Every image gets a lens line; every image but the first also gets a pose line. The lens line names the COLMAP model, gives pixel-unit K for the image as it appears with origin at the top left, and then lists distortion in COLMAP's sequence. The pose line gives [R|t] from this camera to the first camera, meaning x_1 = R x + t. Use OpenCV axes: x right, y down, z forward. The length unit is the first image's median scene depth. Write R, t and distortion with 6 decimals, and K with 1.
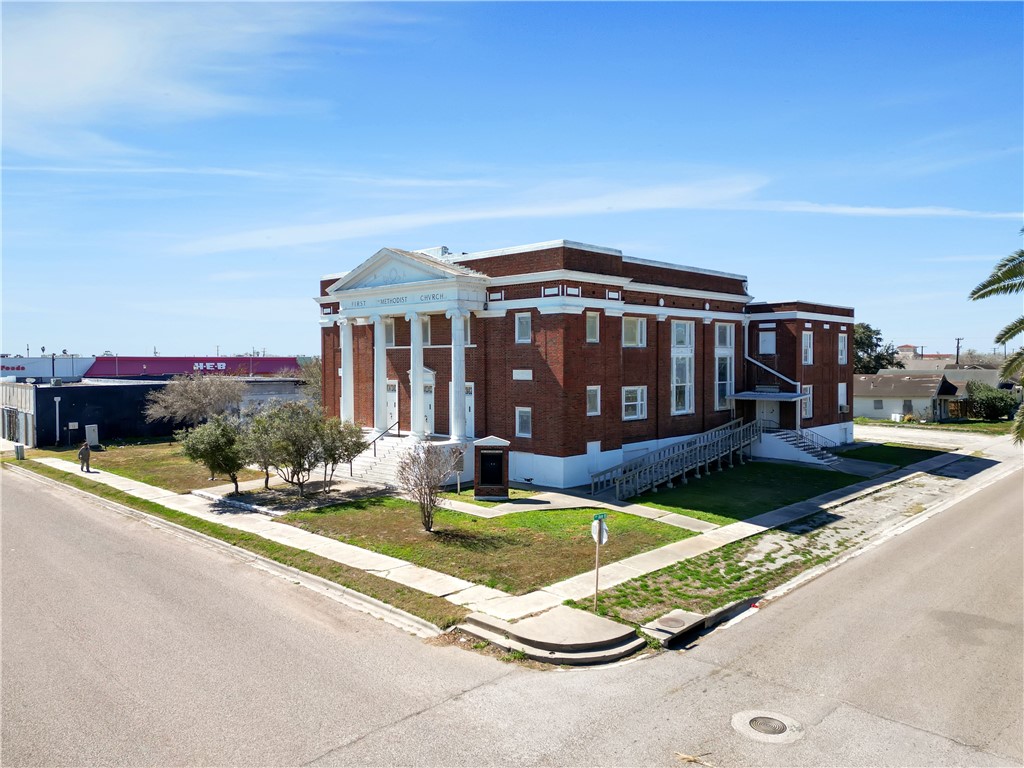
lens RADIAL K [[721.1, 0, 503.9], [0, 721.1, 386.1], [0, 0, 1]] dist [0.085179, -0.092744]
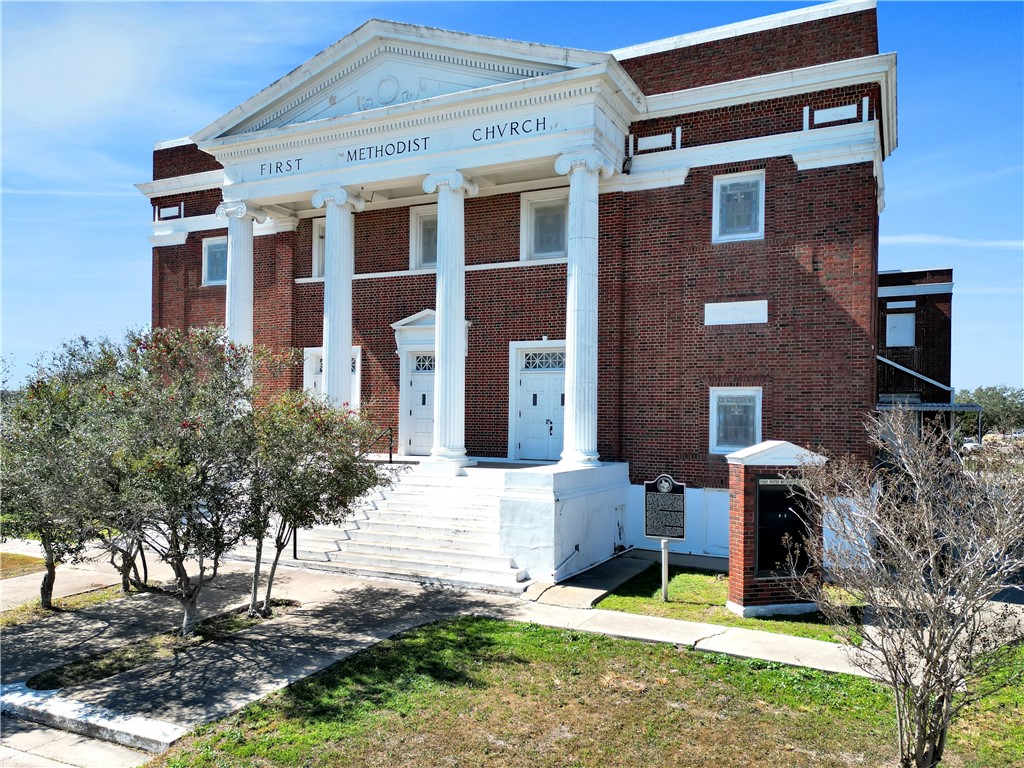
lens RADIAL K [[750.3, 0, 539.5], [0, 750.3, 409.9], [0, 0, 1]] dist [0.052204, -0.004896]
pose [[0.945883, 0.022073, 0.323756, -0.233367], [-0.005852, 0.998682, -0.050991, 0.067618], [-0.324454, 0.046337, 0.944766, 0.608079]]
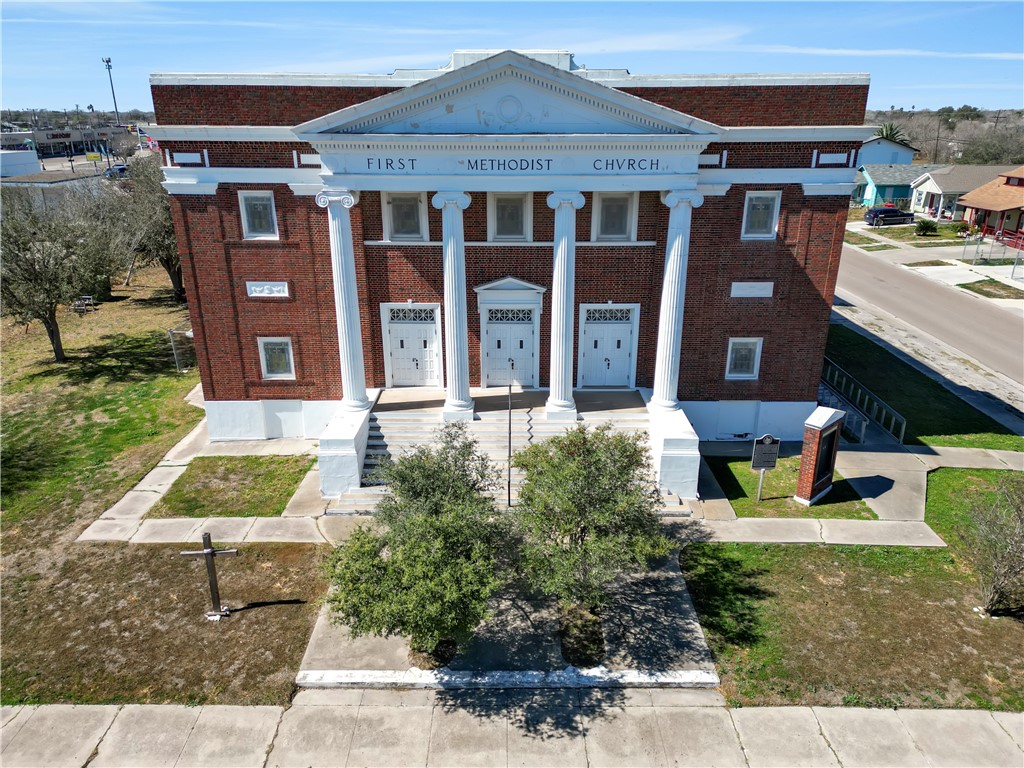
lens RADIAL K [[719.4, 0, 505.2], [0, 719.4, 389.7], [0, 0, 1]] dist [0.071878, -0.070371]
pose [[0.722780, -0.242682, 0.647066, -0.582055], [0.022156, 0.943970, 0.329287, -0.151261], [-0.690723, -0.223665, 0.687660, 0.682447]]
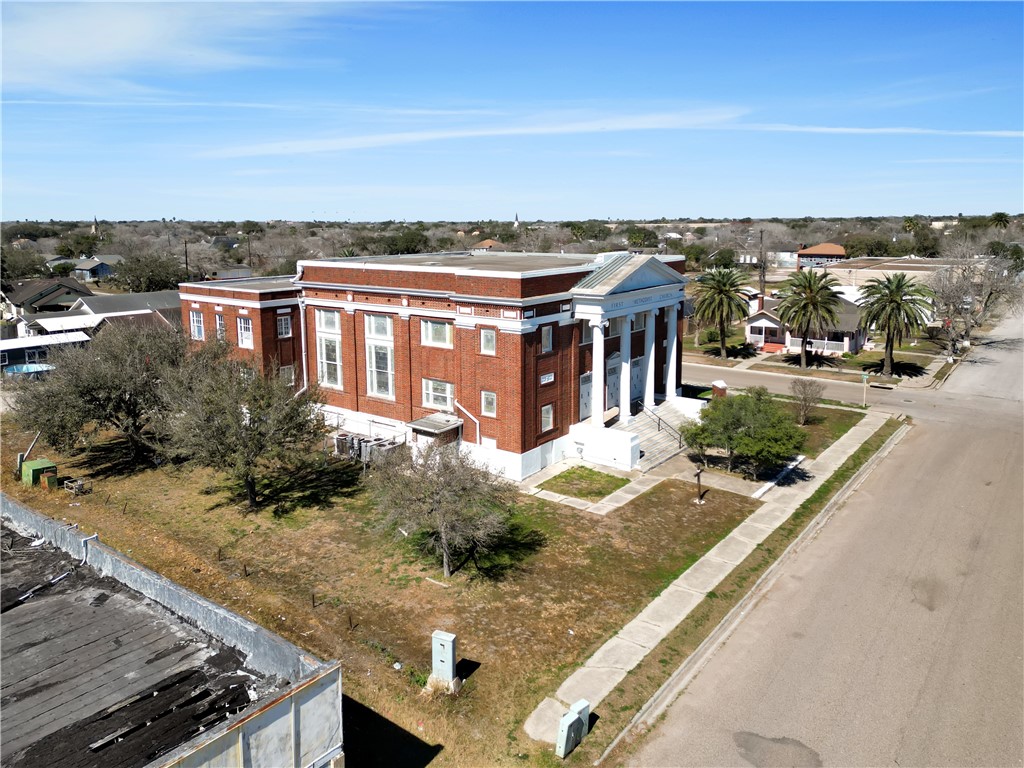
lens RADIAL K [[751.5, 0, 510.2], [0, 751.5, 349.2], [0, 0, 1]] dist [0.089273, -0.081925]
pose [[-0.120664, -0.165830, 0.978744, -1.468158], [0.041674, 0.984233, 0.171898, -0.284299], [-0.991818, 0.061530, -0.111851, 1.498547]]
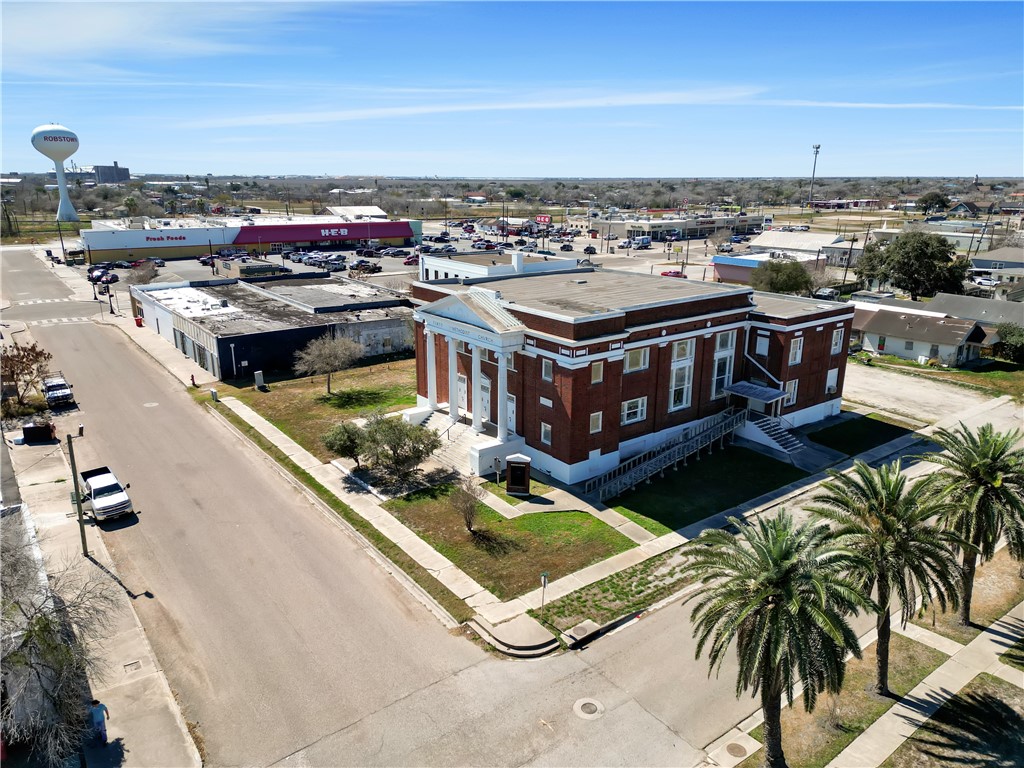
lens RADIAL K [[704.8, 0, 499.7], [0, 704.8, 385.9], [0, 0, 1]] dist [0.082582, -0.093205]
pose [[0.986989, 0.048373, -0.153341, 0.146251], [-0.008625, 0.968228, 0.249920, -0.392130], [0.160558, -0.245346, 0.956047, -0.331774]]
